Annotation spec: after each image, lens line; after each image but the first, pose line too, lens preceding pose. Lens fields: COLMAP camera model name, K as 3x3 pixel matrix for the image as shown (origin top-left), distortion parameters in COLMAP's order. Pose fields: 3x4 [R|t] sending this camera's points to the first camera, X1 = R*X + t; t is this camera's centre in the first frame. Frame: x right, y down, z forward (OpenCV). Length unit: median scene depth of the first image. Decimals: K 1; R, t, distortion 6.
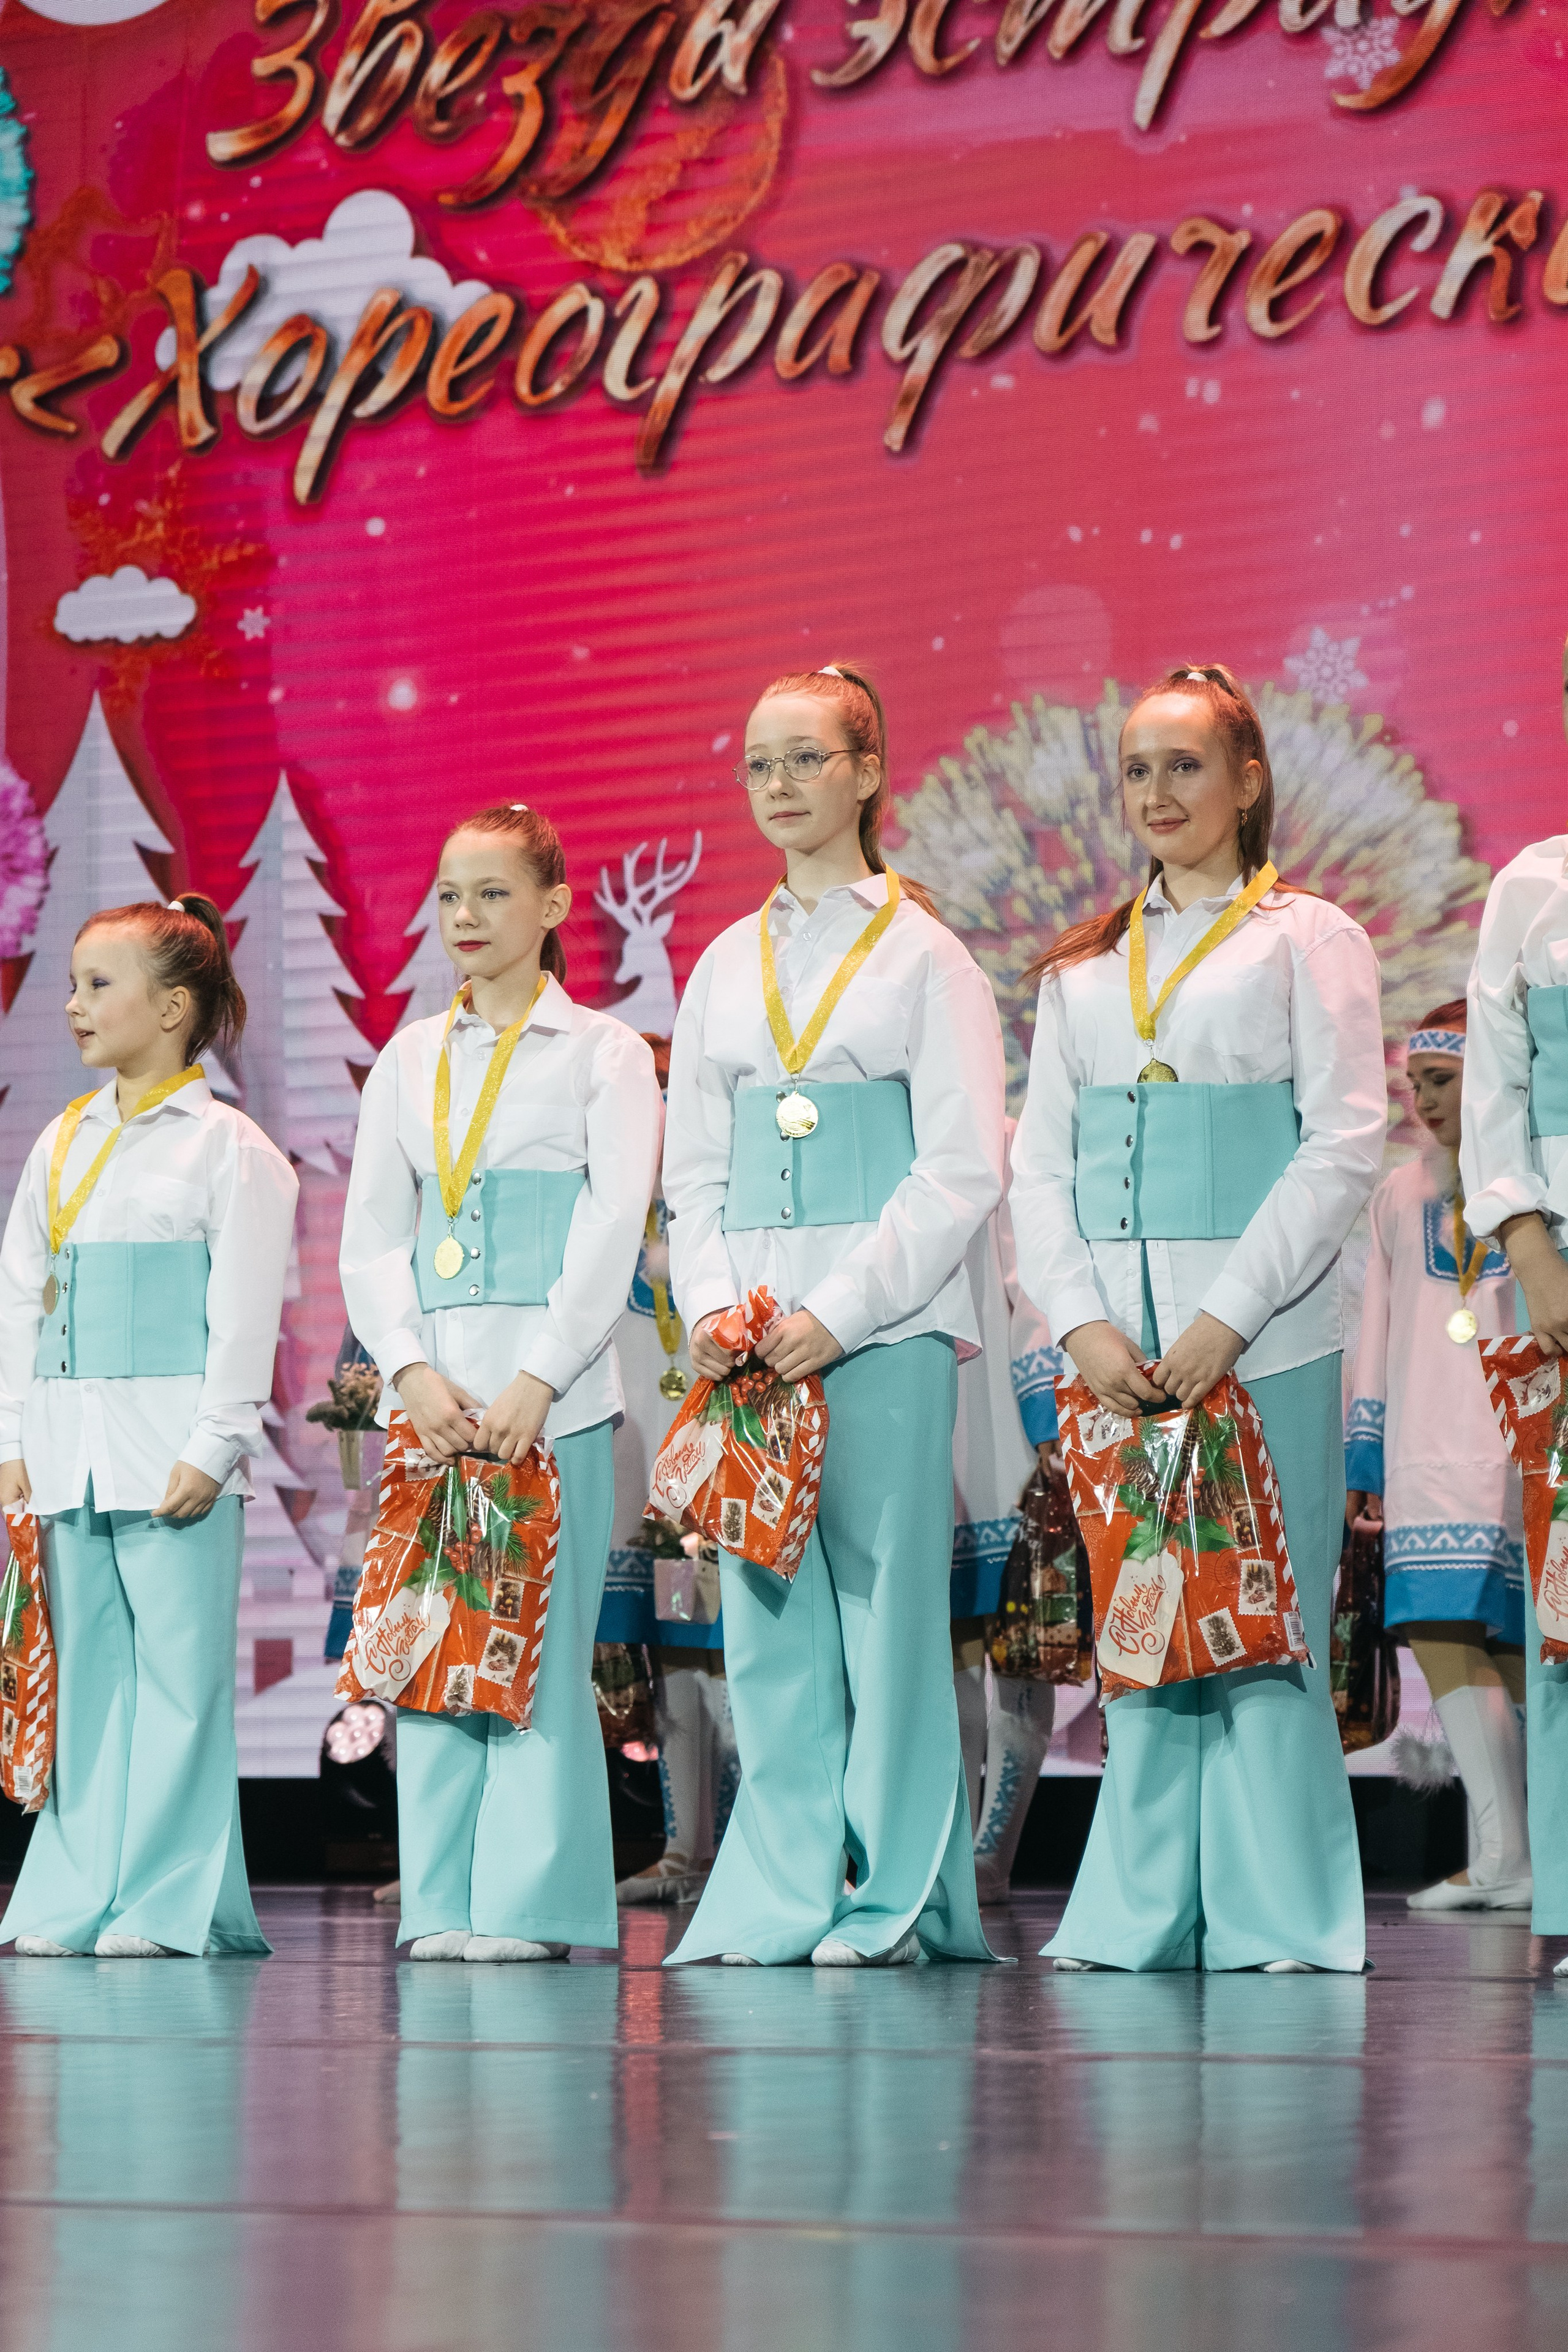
lens RADIAL K [[7158.7, 0, 779.7], [0, 7158.7, 1183.2], [0, 0, 1]] dist [-0.086275, 0.000000]
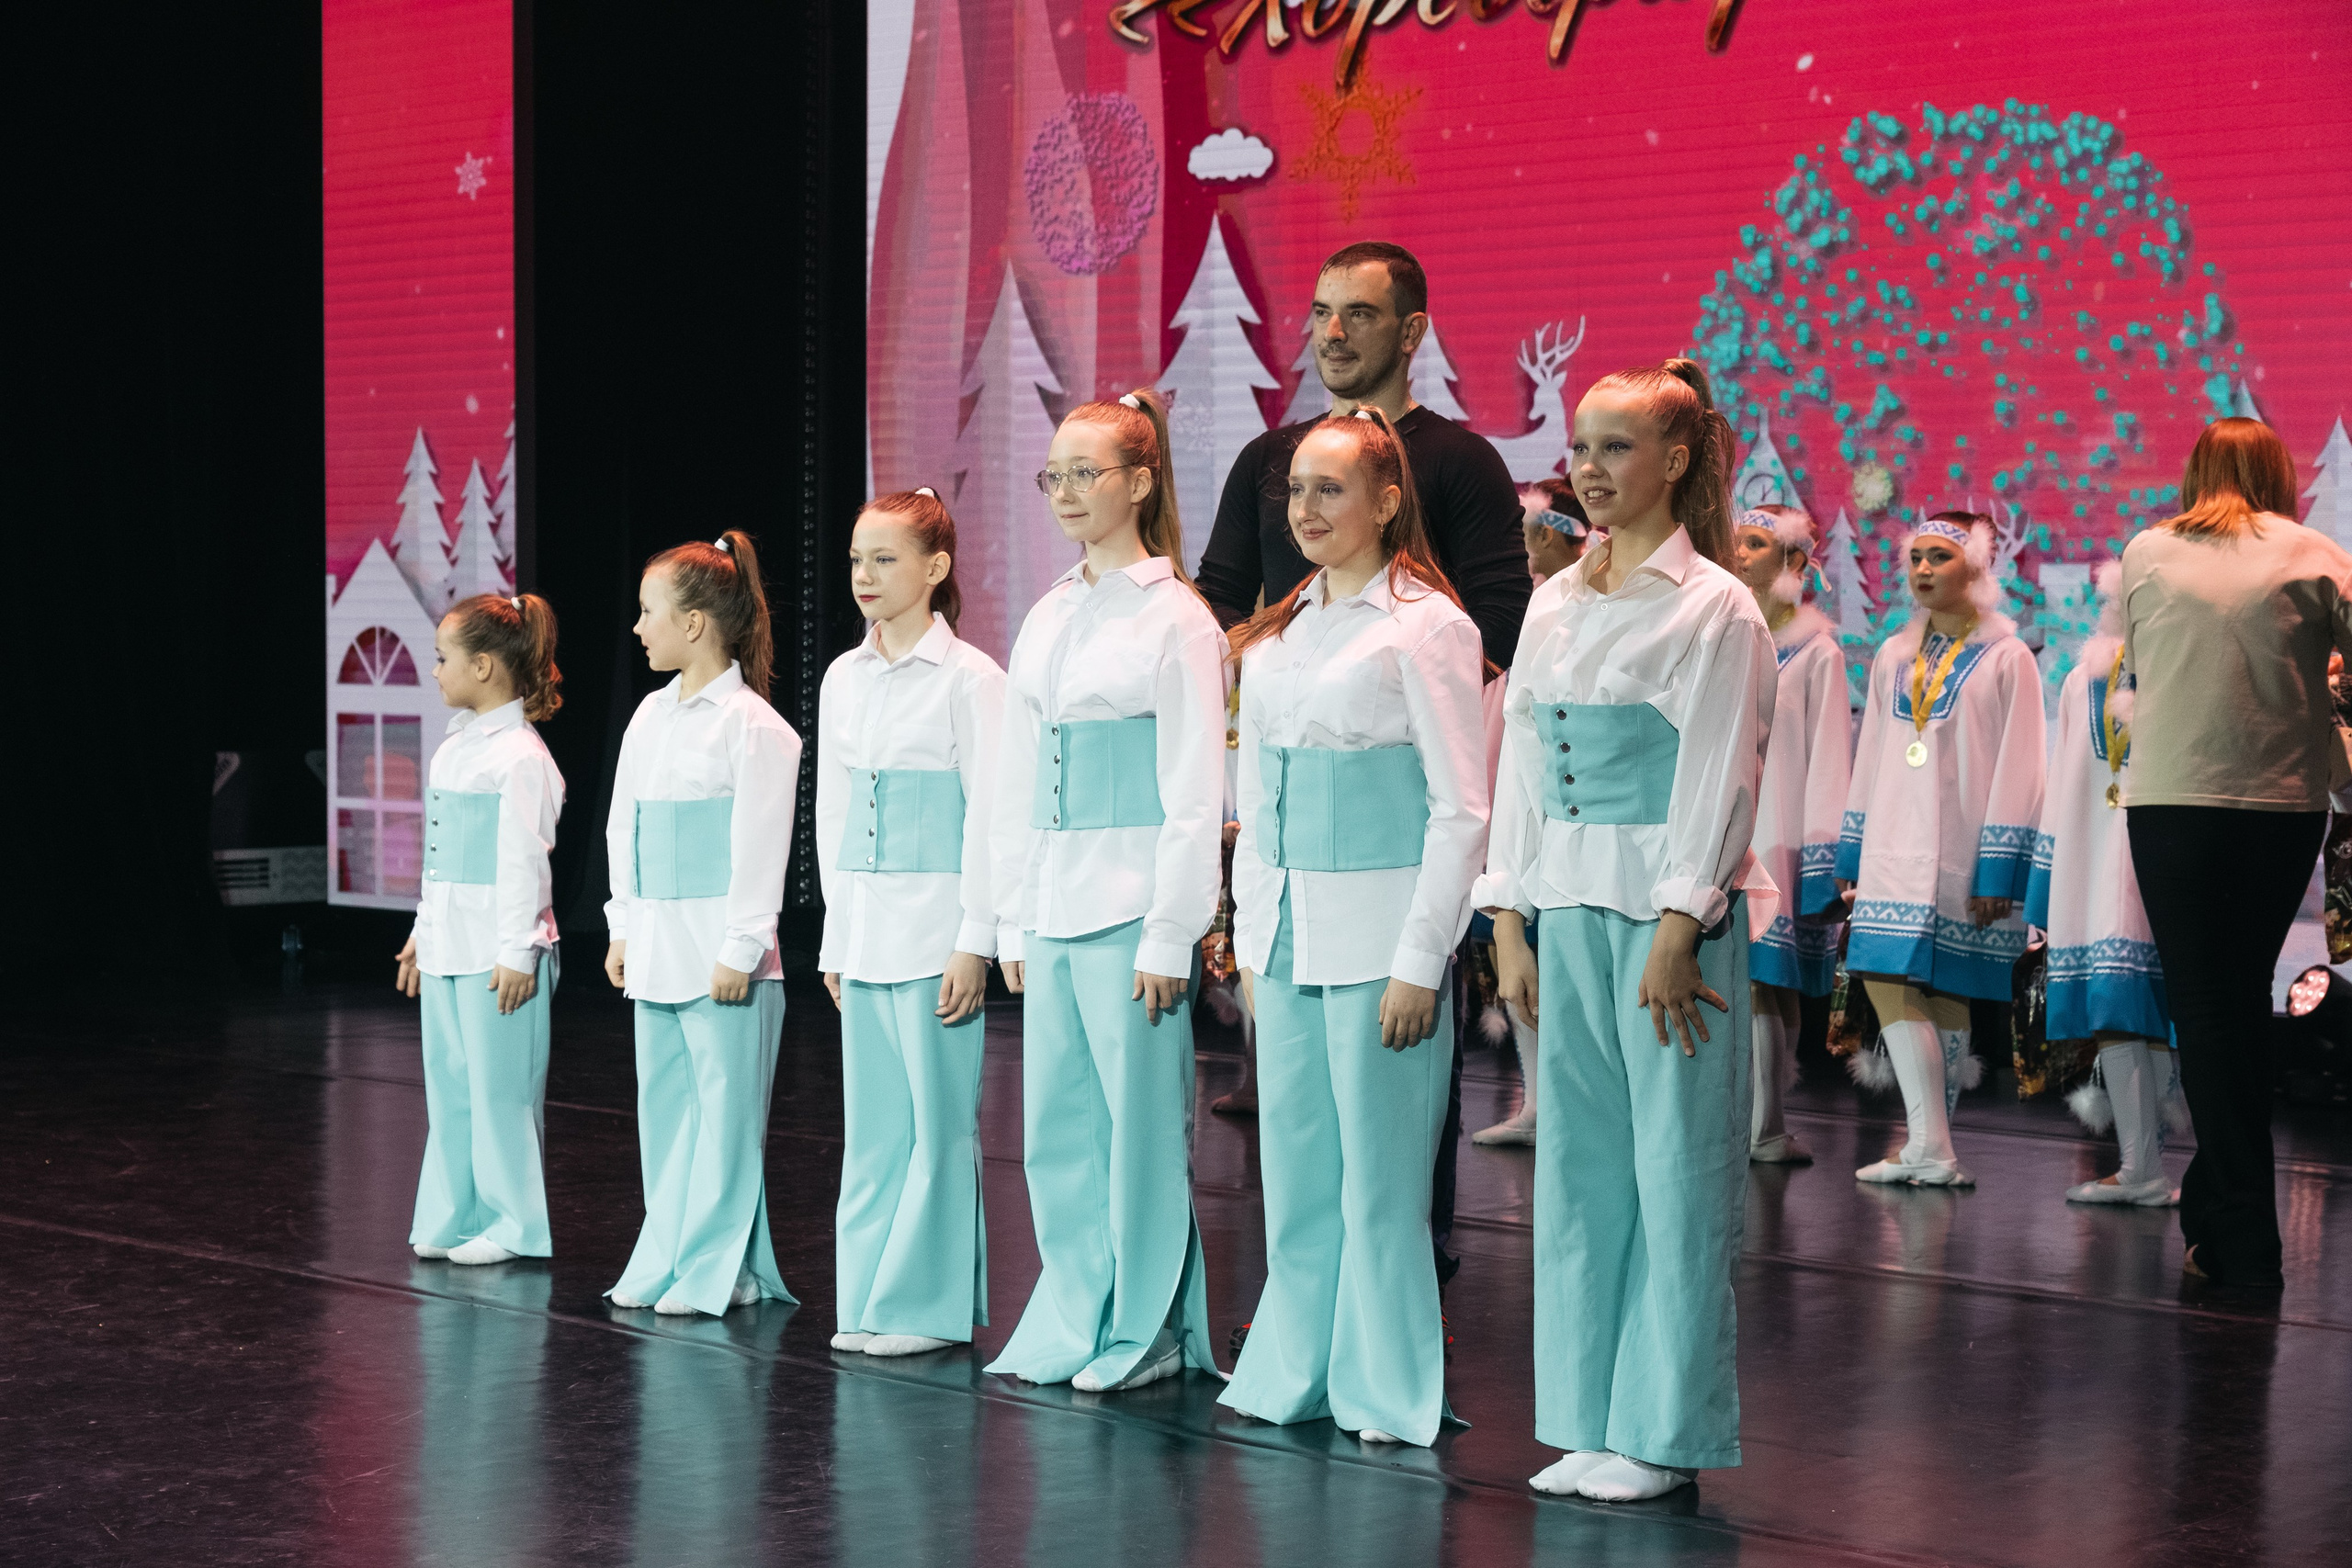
lens RADIAL K [[4105.2, 0, 1148.9], [0, 4105.2, 829.0], [0, 0, 1]] dist [0.010879, 0.000000]
pose [[0.963491, 0.024746, -0.266593, 0.128072], [0.009874, 0.991758, 0.127741, -0.053171], [0.267557, -0.125710, 0.955306, 0.168441]]
